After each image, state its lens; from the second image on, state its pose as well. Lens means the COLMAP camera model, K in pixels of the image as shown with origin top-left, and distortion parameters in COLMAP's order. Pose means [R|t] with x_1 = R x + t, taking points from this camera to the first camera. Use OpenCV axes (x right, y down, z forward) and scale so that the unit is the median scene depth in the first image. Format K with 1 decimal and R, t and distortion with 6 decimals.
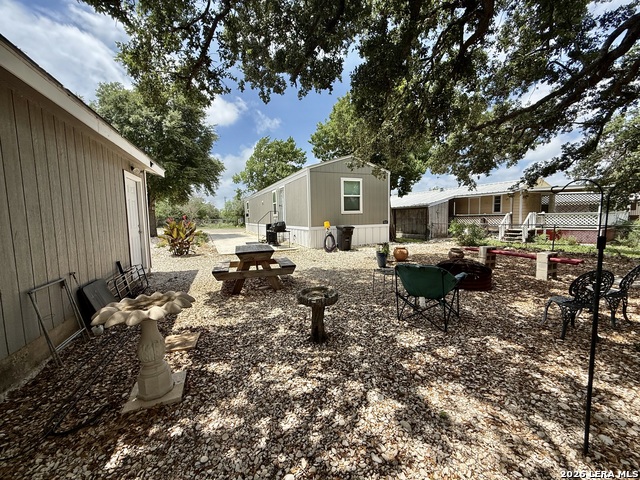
lens RADIAL K [[255.7, 0, 316.6], [0, 255.7, 241.6], [0, 0, 1]] dist [0.008205, 0.000071]
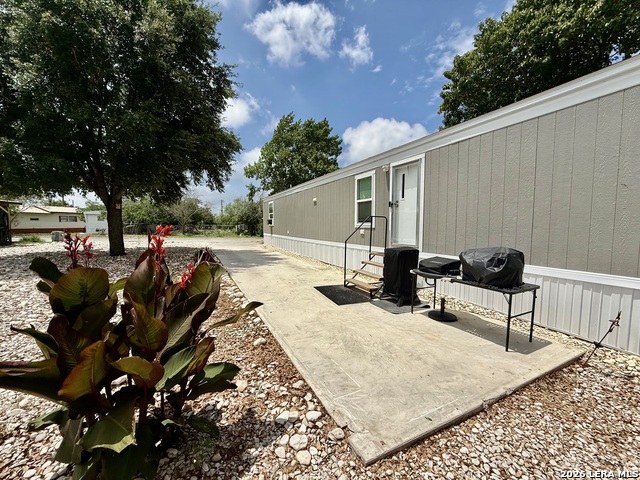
lens RADIAL K [[255.7, 0, 316.6], [0, 255.7, 241.6], [0, 0, 1]] dist [0.008205, 0.000071]
pose [[0.999283, 0.019308, 0.032555, -0.167003], [-0.018416, 0.999452, -0.027490, -0.034846], [-0.033068, 0.026871, 0.999092, 0.324425]]
